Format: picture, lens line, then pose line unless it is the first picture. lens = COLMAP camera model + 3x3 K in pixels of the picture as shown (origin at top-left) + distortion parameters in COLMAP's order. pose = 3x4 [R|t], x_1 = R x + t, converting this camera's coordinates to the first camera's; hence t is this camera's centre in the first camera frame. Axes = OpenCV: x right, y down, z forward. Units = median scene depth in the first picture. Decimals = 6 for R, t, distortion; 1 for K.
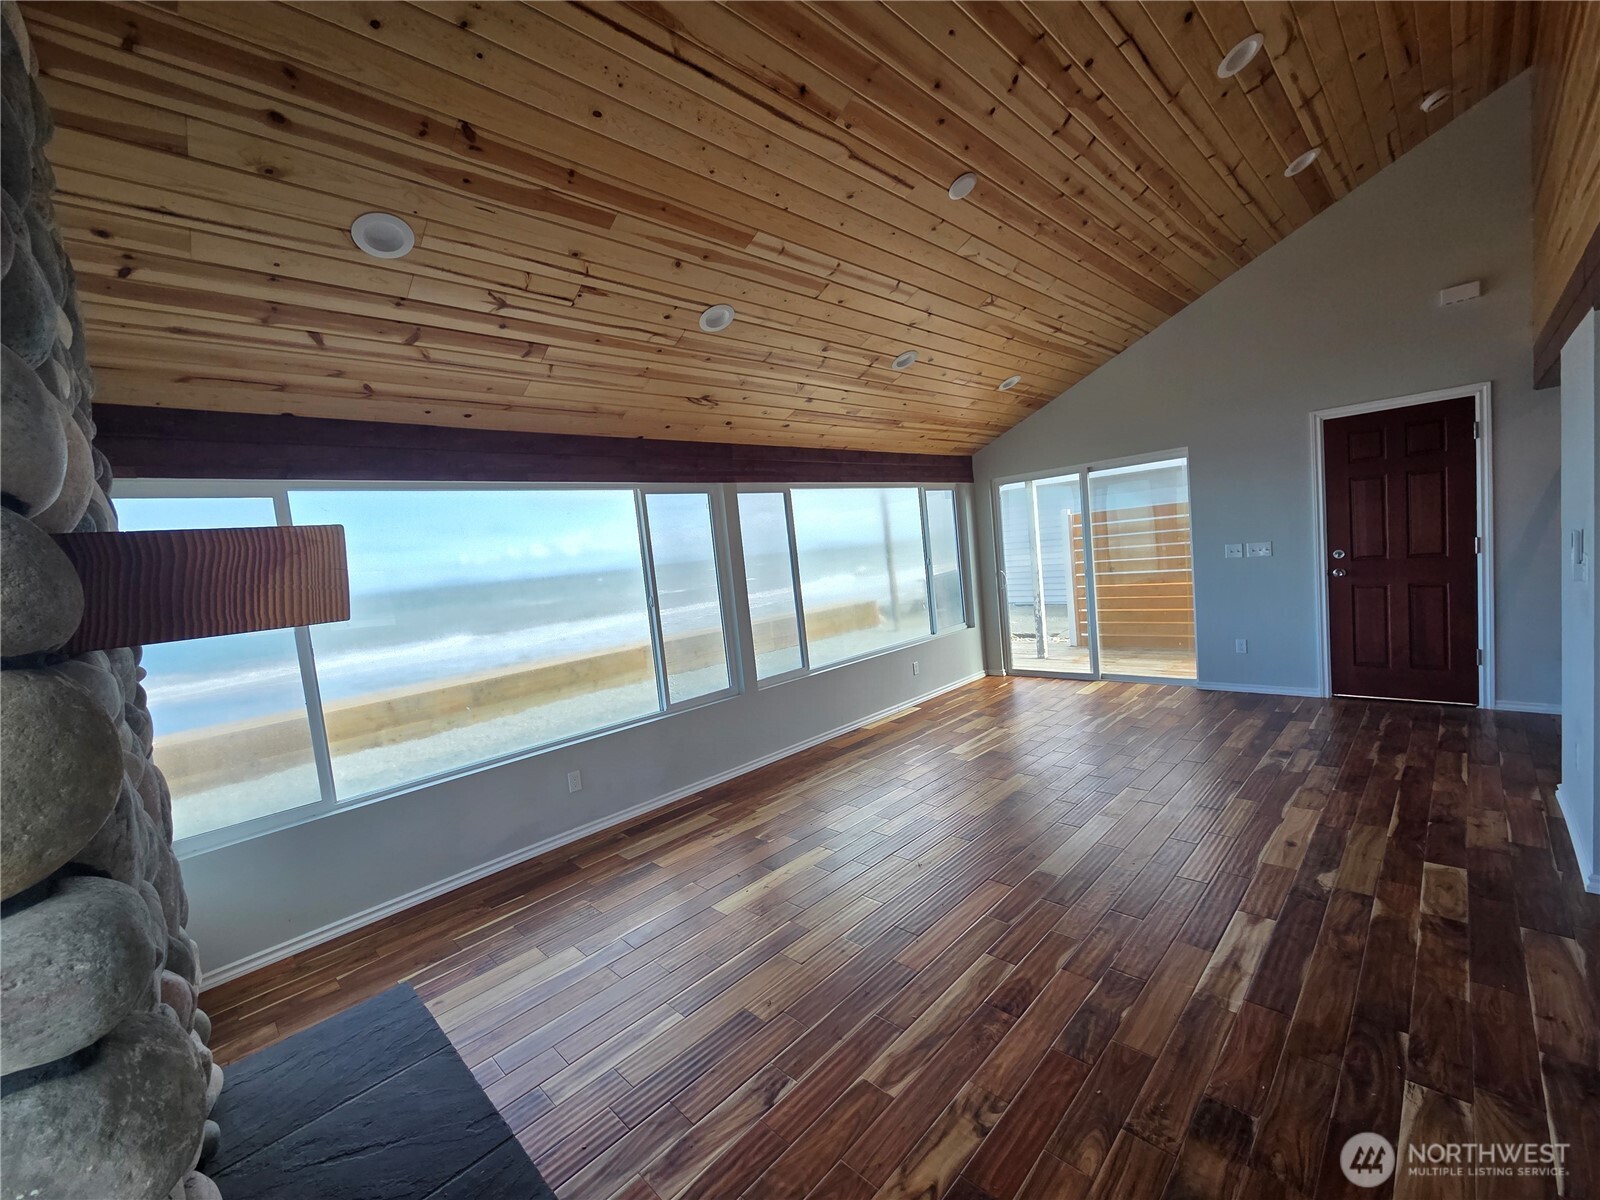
lens RADIAL K [[652.5, 0, 794.9], [0, 652.5, 603.7], [0, 0, 1]] dist [0.004170, -0.001546]
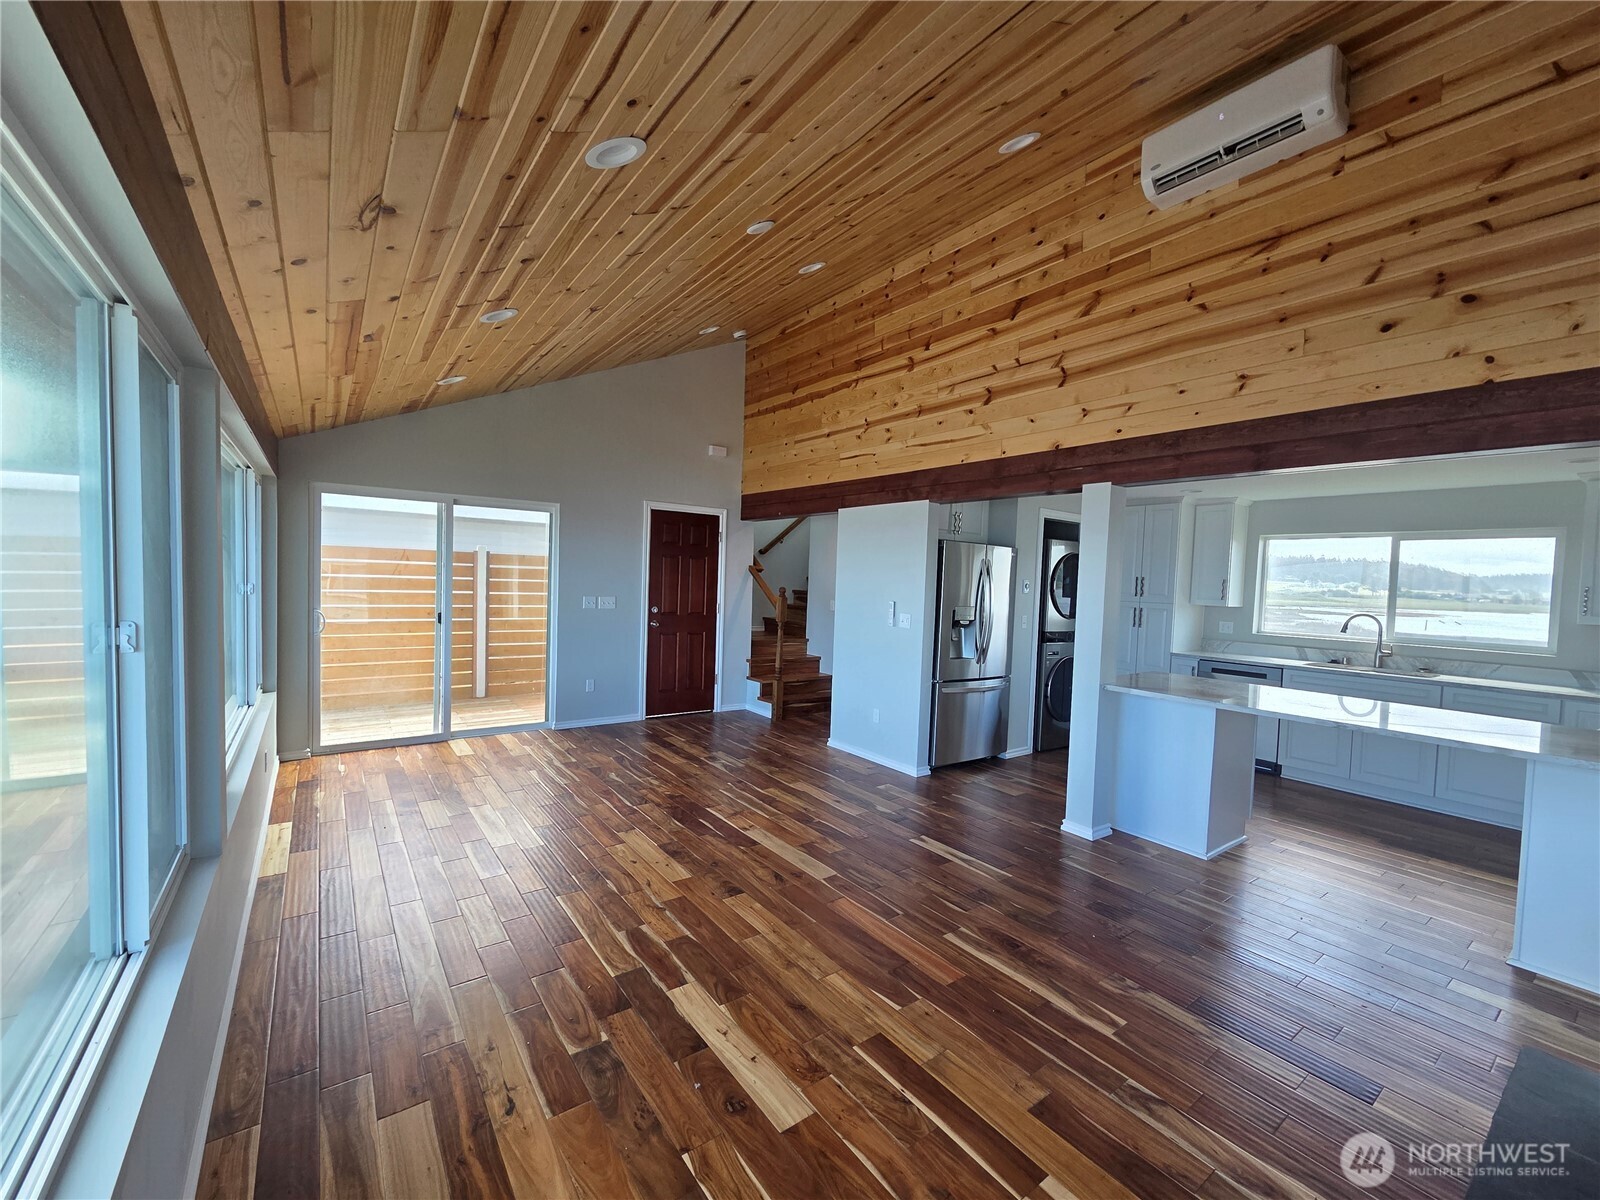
lens RADIAL K [[652.5, 0, 794.2], [0, 652.5, 603.9], [0, 0, 1]] dist [0.004170, -0.001546]
pose [[0.146731, 0.063287, 0.987150, -0.594427], [0.029905, 0.997211, -0.068377, 0.015926], [-0.988724, 0.039554, 0.144429, 0.694696]]
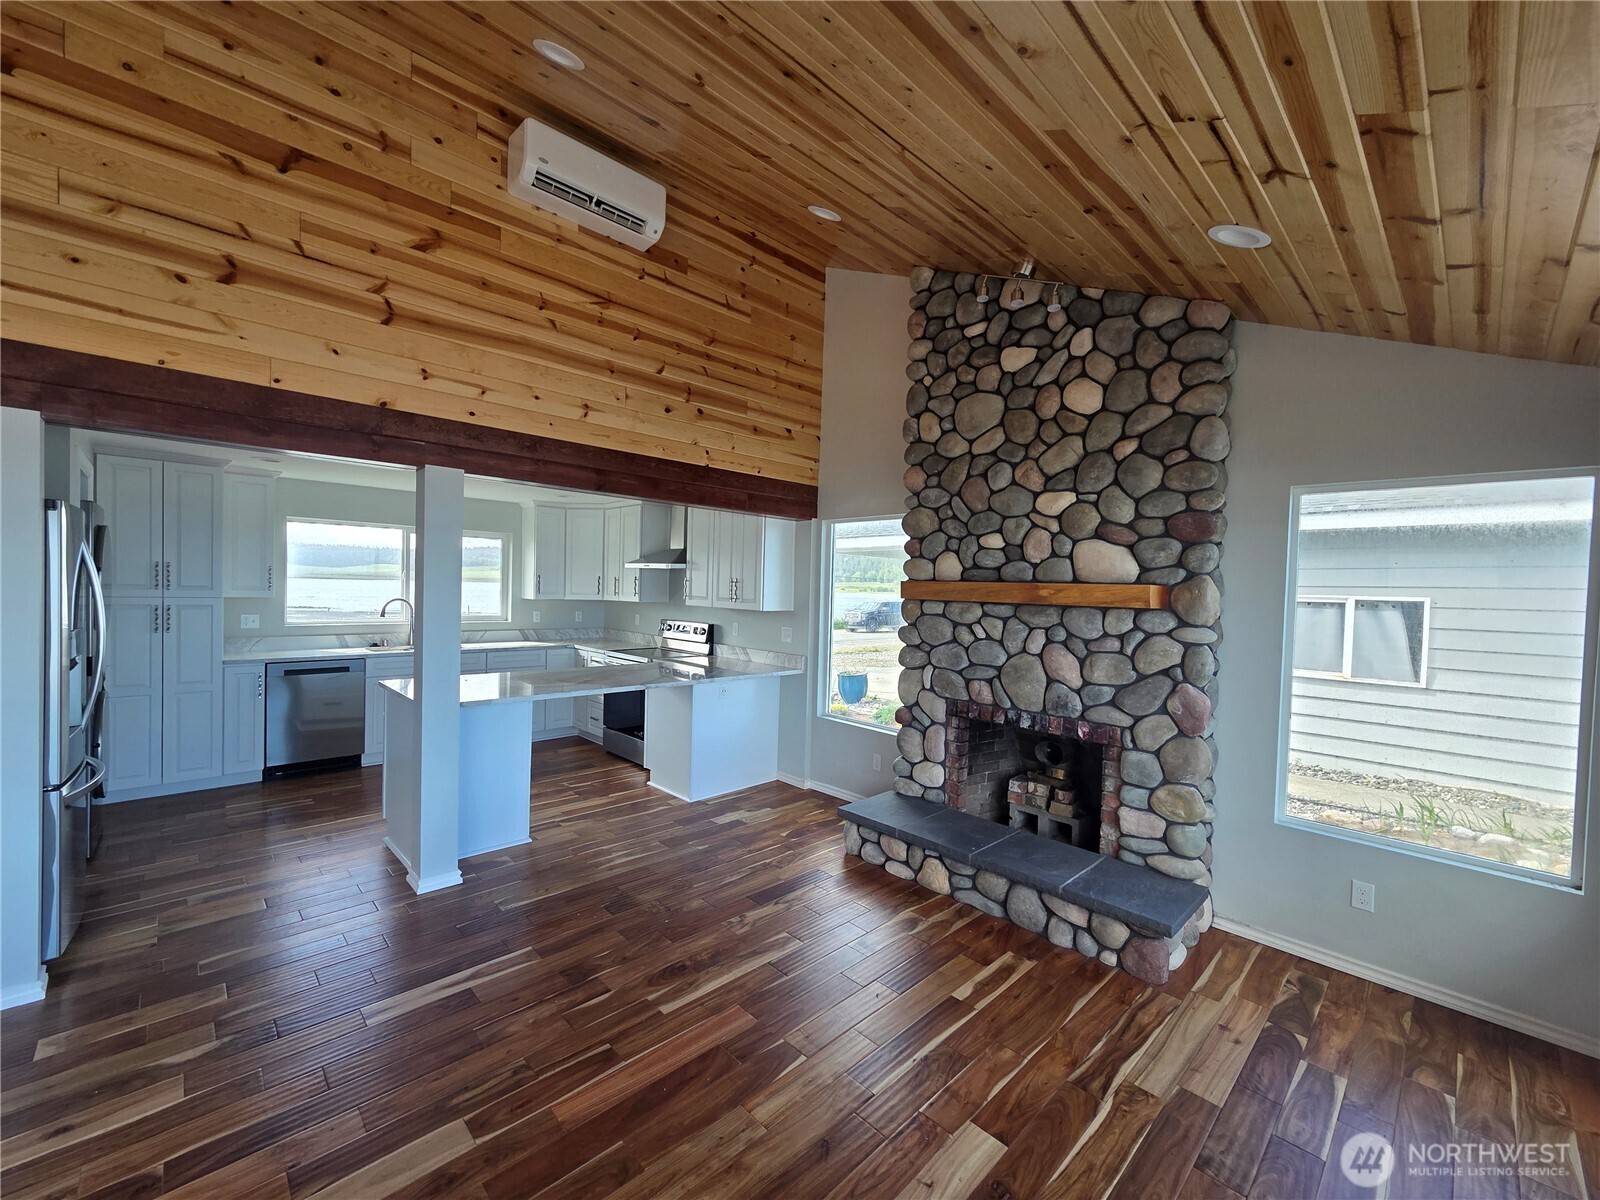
lens RADIAL K [[652.5, 0, 795.4], [0, 652.5, 603.6], [0, 0, 1]] dist [0.004170, -0.001546]
pose [[-0.997517, 0.068596, 0.015937, 0.022636], [0.069882, 0.992175, 0.103471, -0.108576], [-0.008715, 0.104328, -0.994505, 1.242951]]
